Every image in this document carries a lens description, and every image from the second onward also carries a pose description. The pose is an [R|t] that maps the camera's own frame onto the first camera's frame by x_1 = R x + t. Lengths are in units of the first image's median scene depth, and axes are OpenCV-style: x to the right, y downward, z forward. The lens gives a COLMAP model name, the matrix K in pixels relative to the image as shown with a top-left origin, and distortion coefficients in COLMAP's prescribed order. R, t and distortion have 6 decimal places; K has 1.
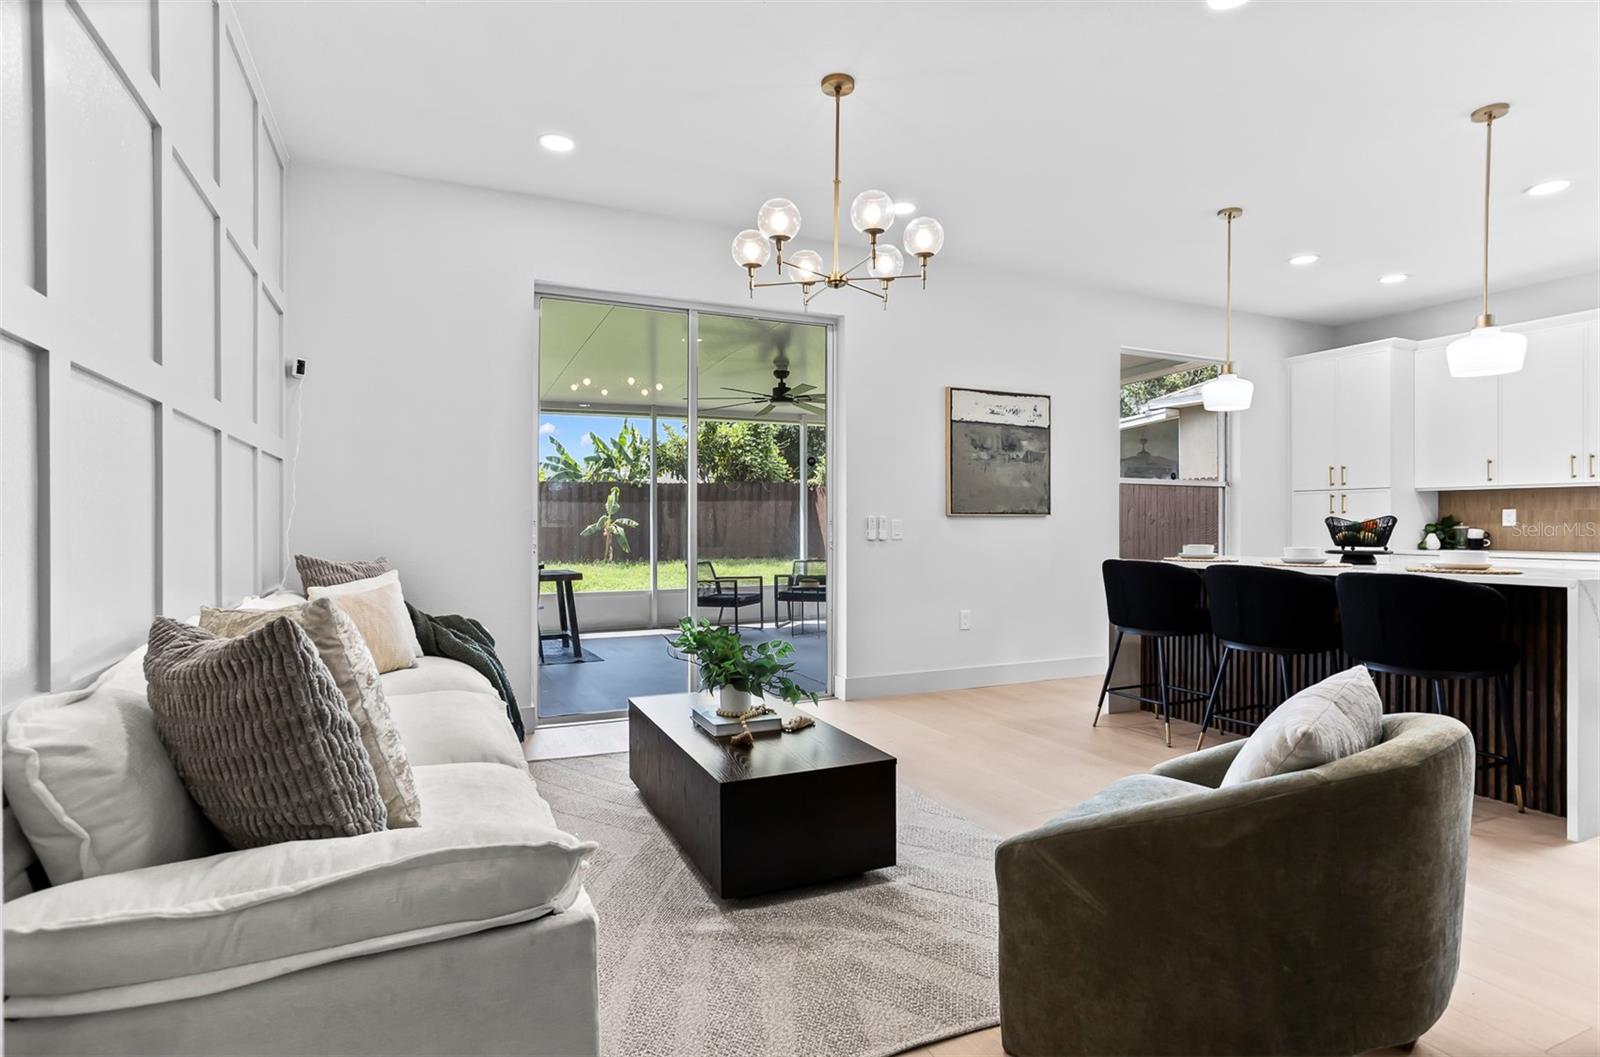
lens RADIAL K [[827.8, 0, 769.9], [0, 827.8, 523.5], [0, 0, 1]] dist [-0.046942, 0.030912]
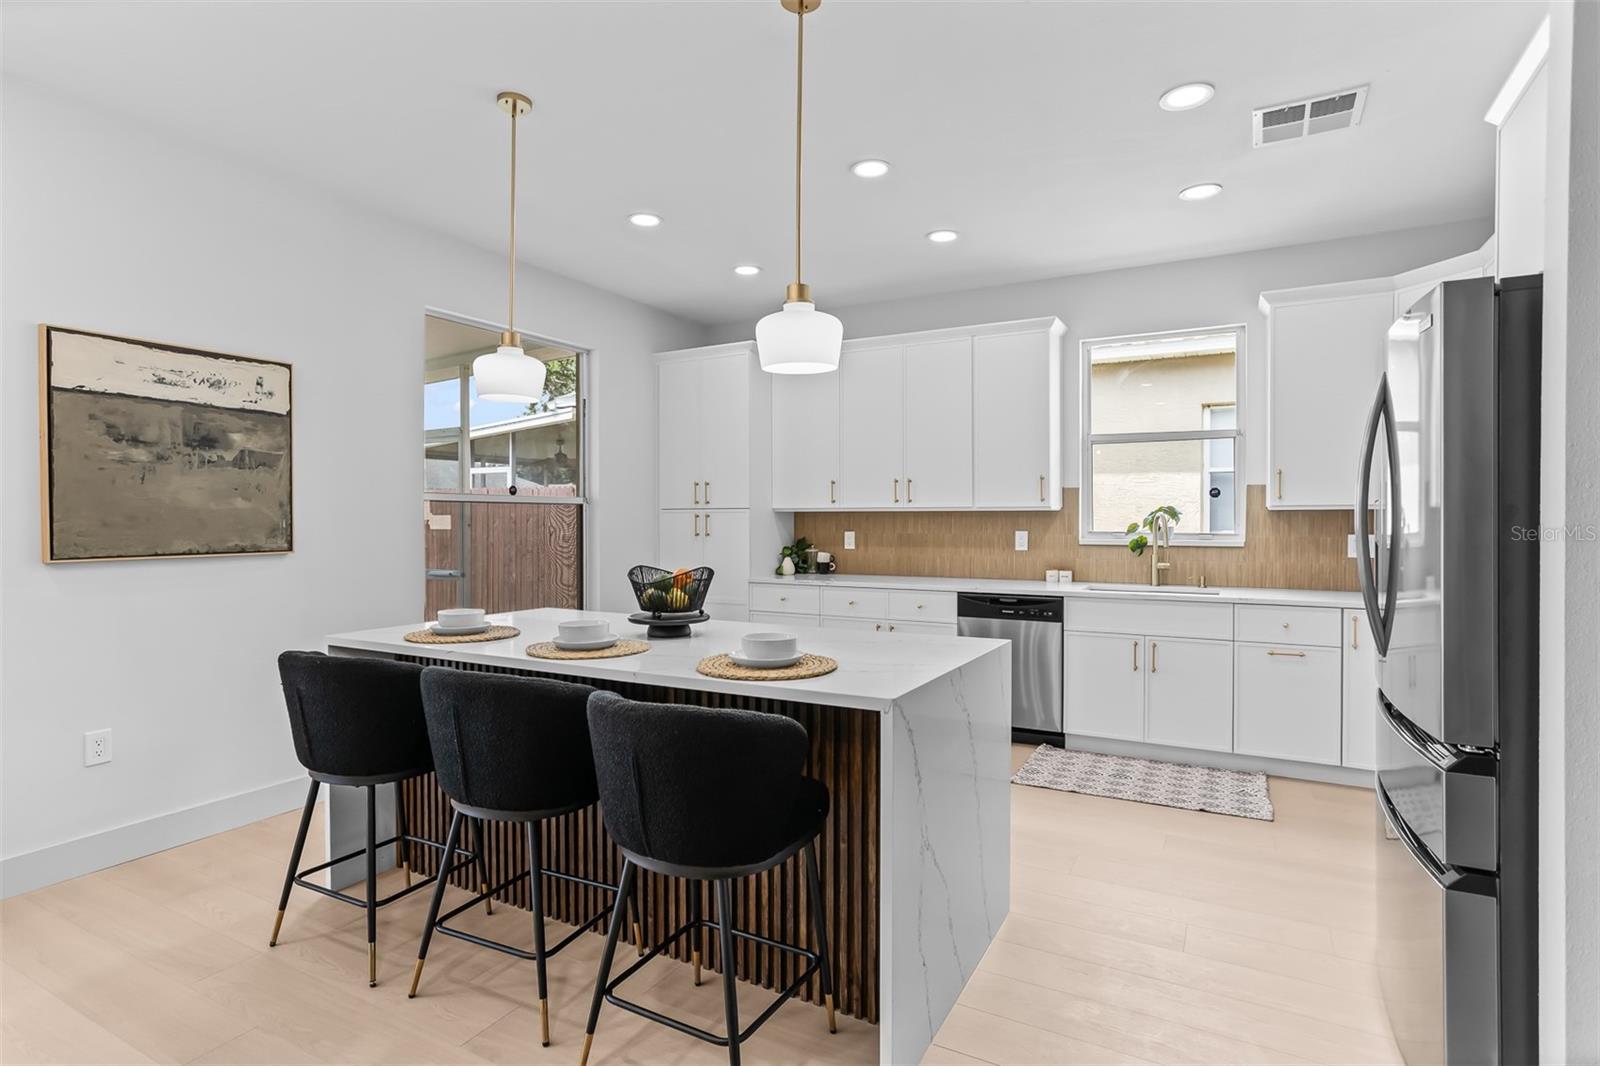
lens RADIAL K [[820.2, 0, 799.5], [0, 820.2, 525.6], [0, 0, 1]] dist [-0.045918, 0.035278]
pose [[0.791985, -0.009299, 0.610470, 0.274548], [0.004660, 0.999947, 0.009187, -0.035508], [-0.610523, -0.004431, 0.791986, 0.270923]]
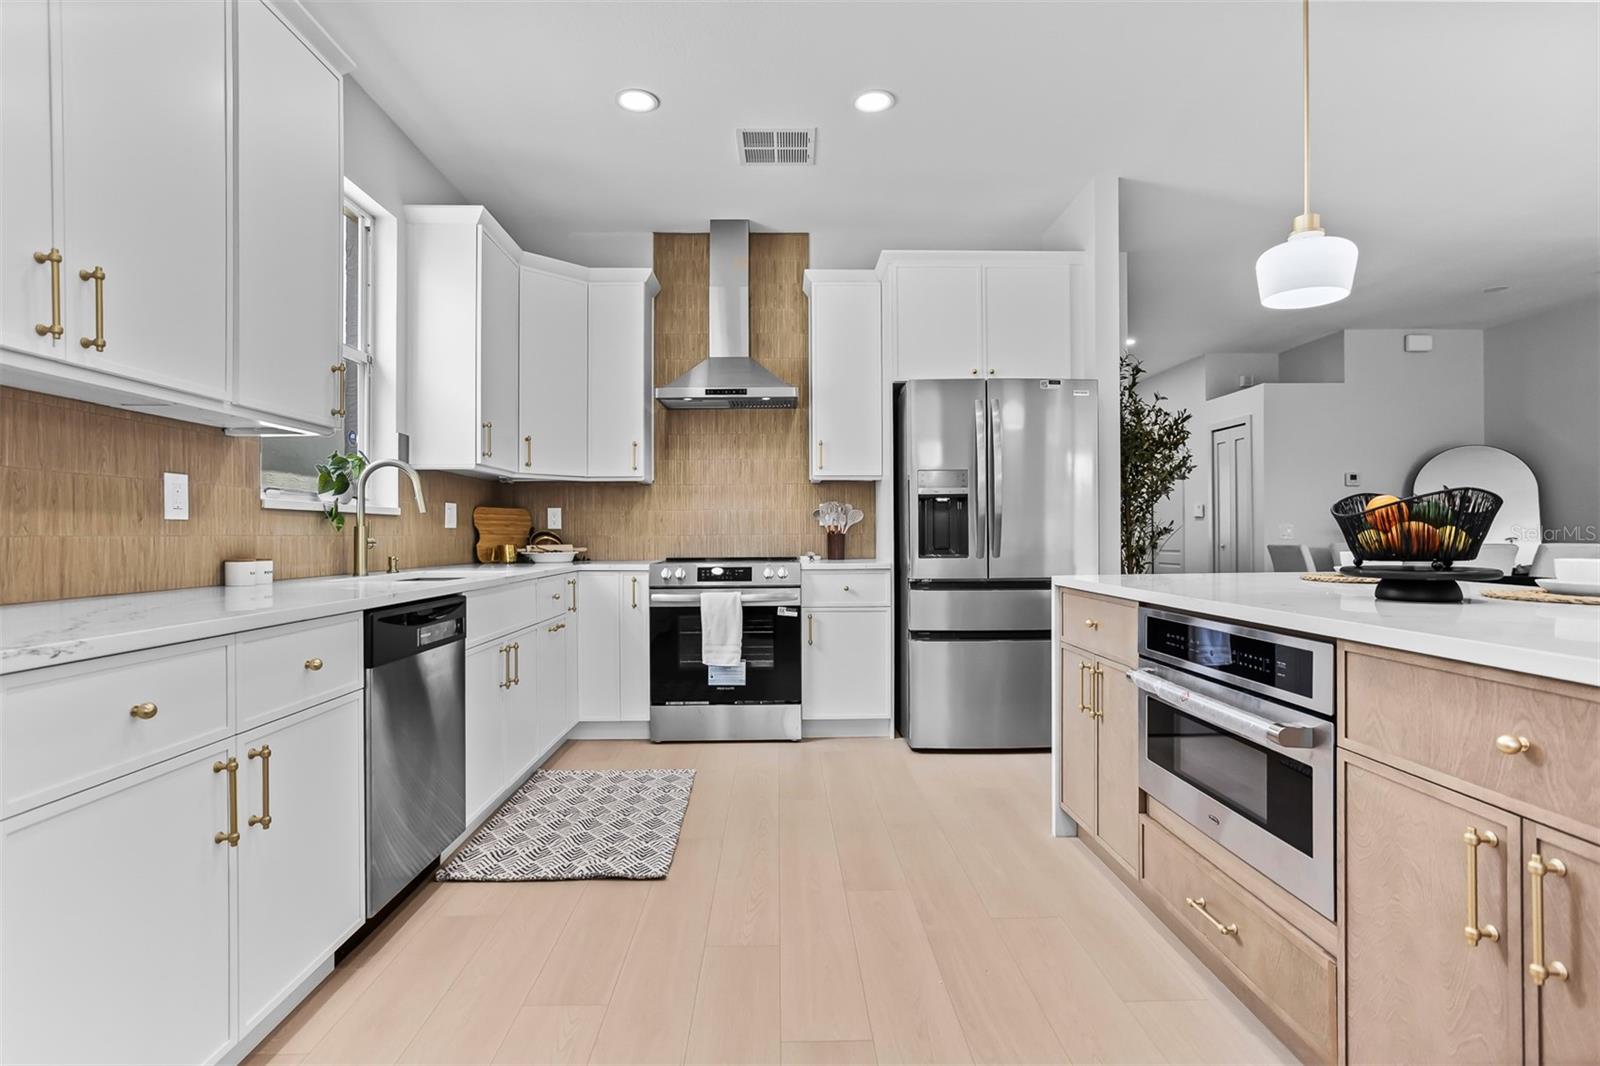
lens RADIAL K [[812.3, 0, 790.8], [0, 812.3, 537.9], [0, 0, 1]] dist [-0.041250, 0.025058]
pose [[-0.929531, 0.000715, 0.368744, 0.621081], [0.003118, 0.999978, 0.005920, 0.009076], [-0.368732, 0.006653, -0.929512, 1.089369]]
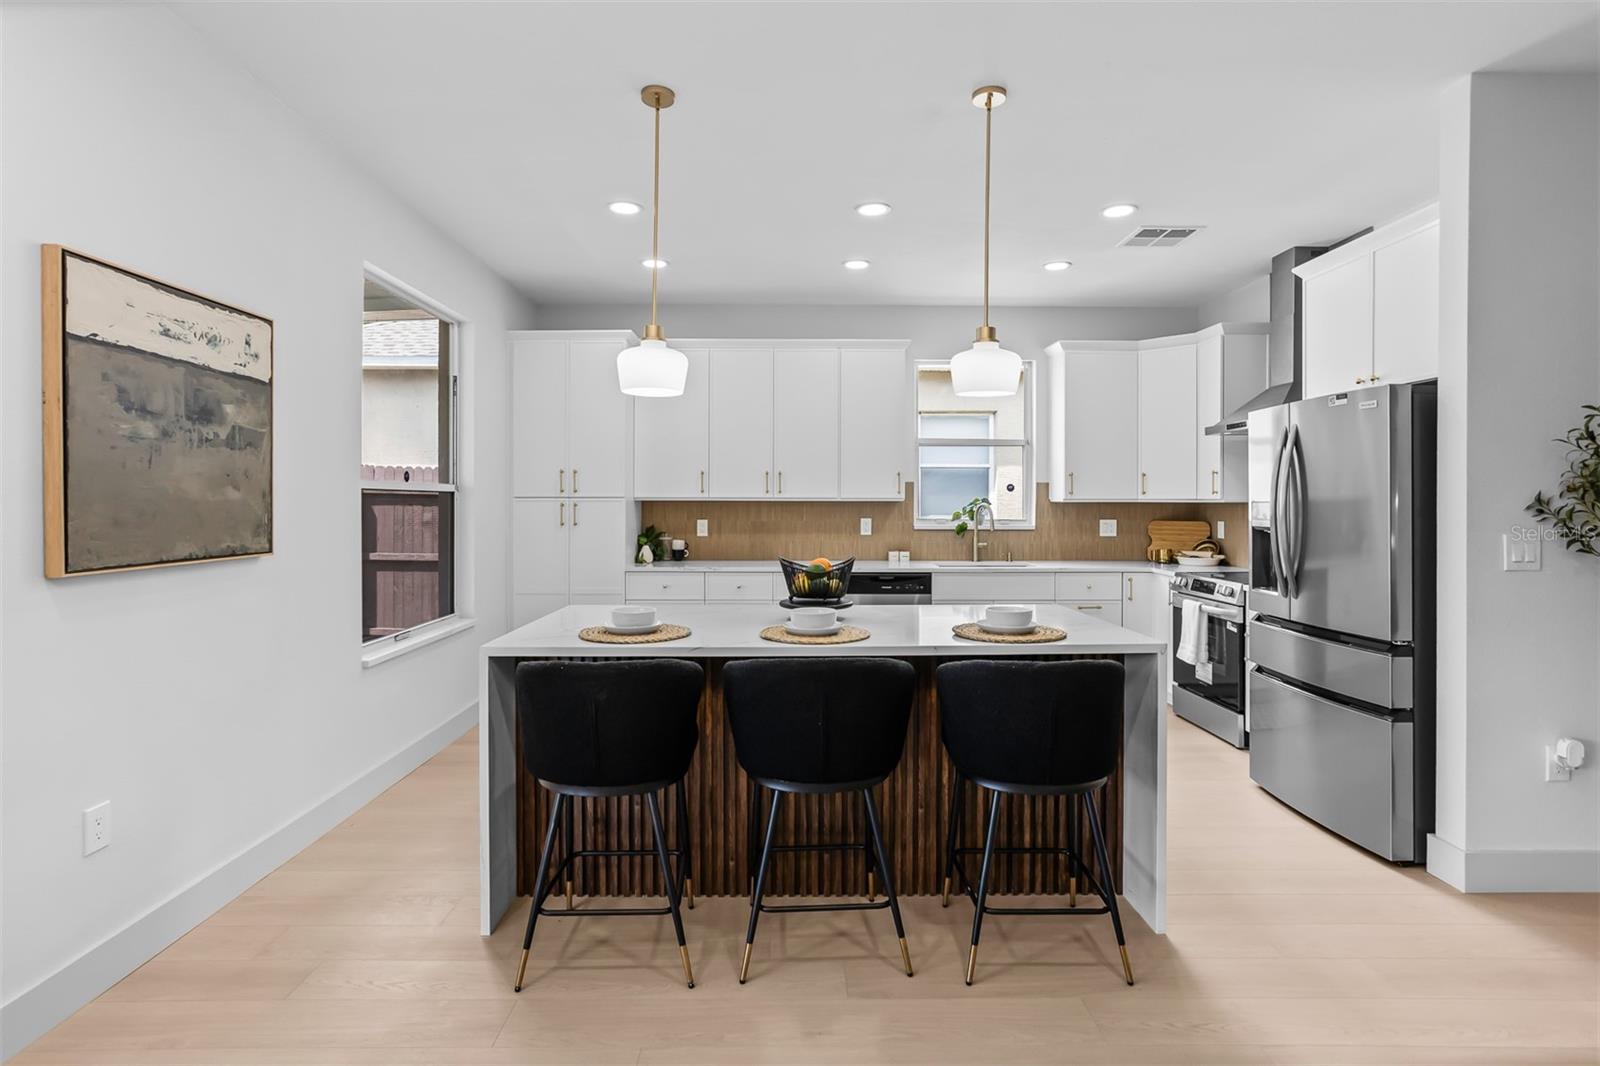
lens RADIAL K [[823.1, 0, 791.0], [0, 823.1, 504.1], [0, 0, 1]] dist [-0.045133, 0.031745]
pose [[0.388065, -0.005331, 0.921617, 0.000001], [0.000793, 0.999985, 0.005450, -0.044618], [-0.921632, -0.001384, 0.388063, 0.517317]]
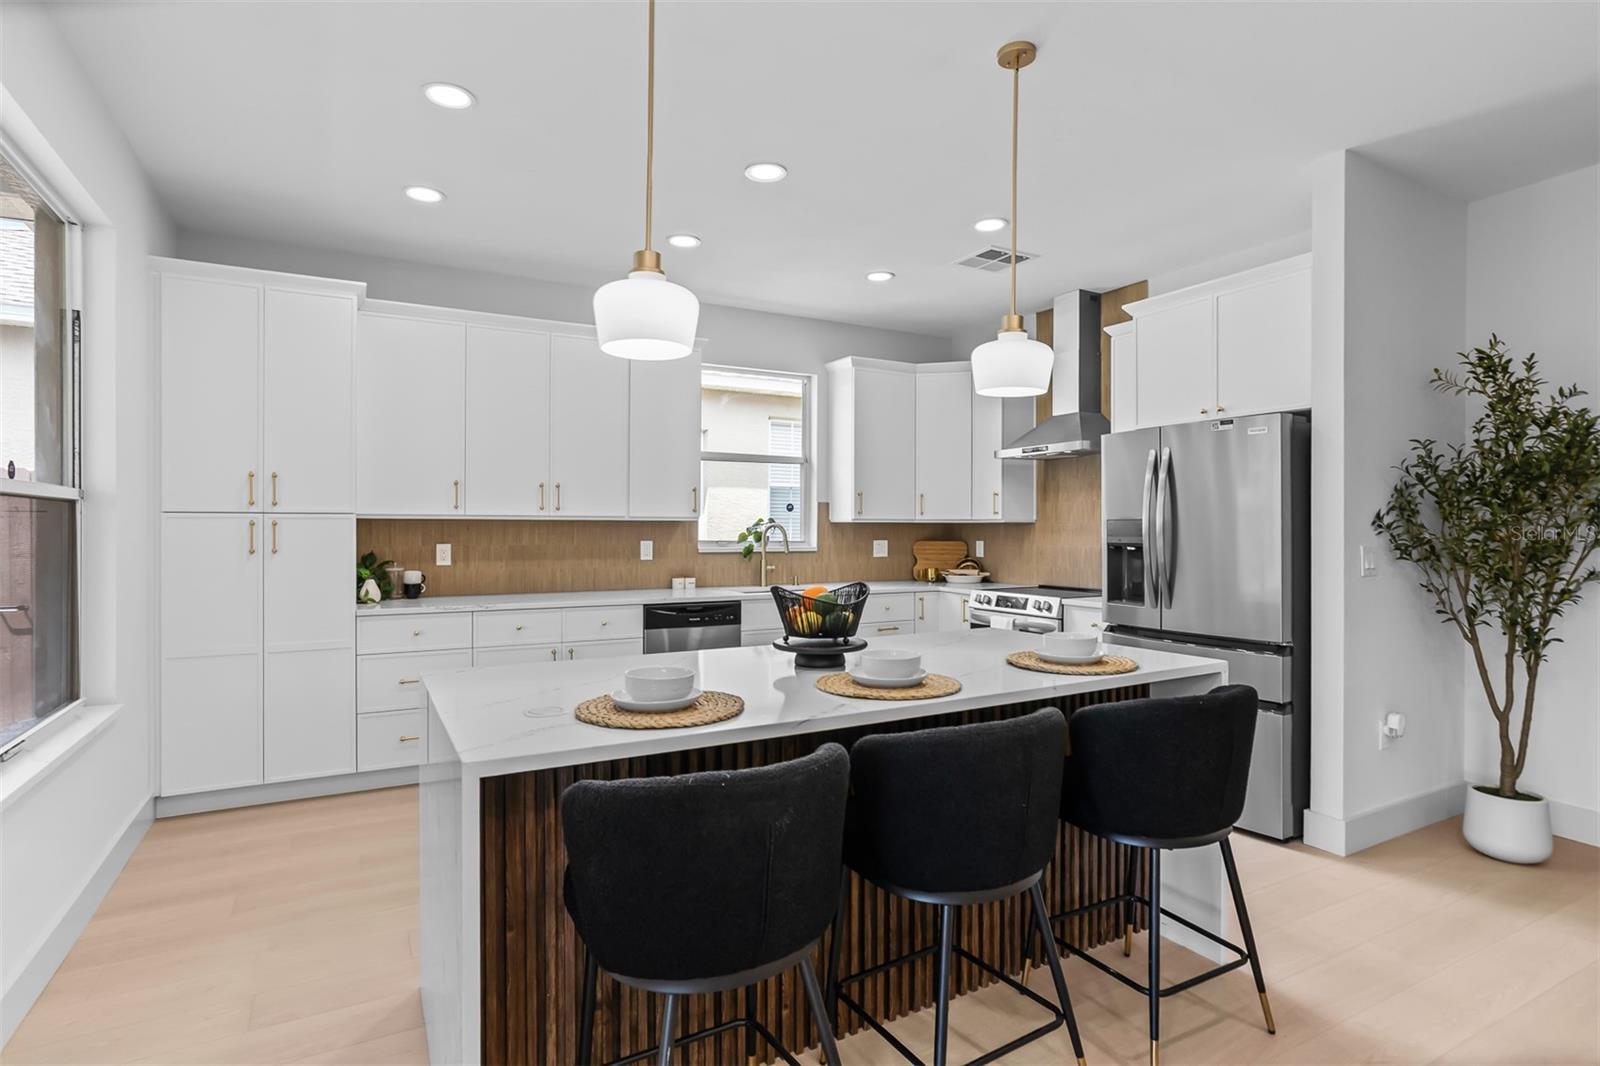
lens RADIAL K [[820.2, 0, 799.5], [0, 820.2, 525.6], [0, 0, 1]] dist [-0.045918, 0.035278]
pose [[-0.106309, 0.000067, 0.994333, 0.089466], [-0.000572, 1.000000, -0.000128, -0.037108], [-0.994333, -0.000582, -0.106309, 0.771268]]
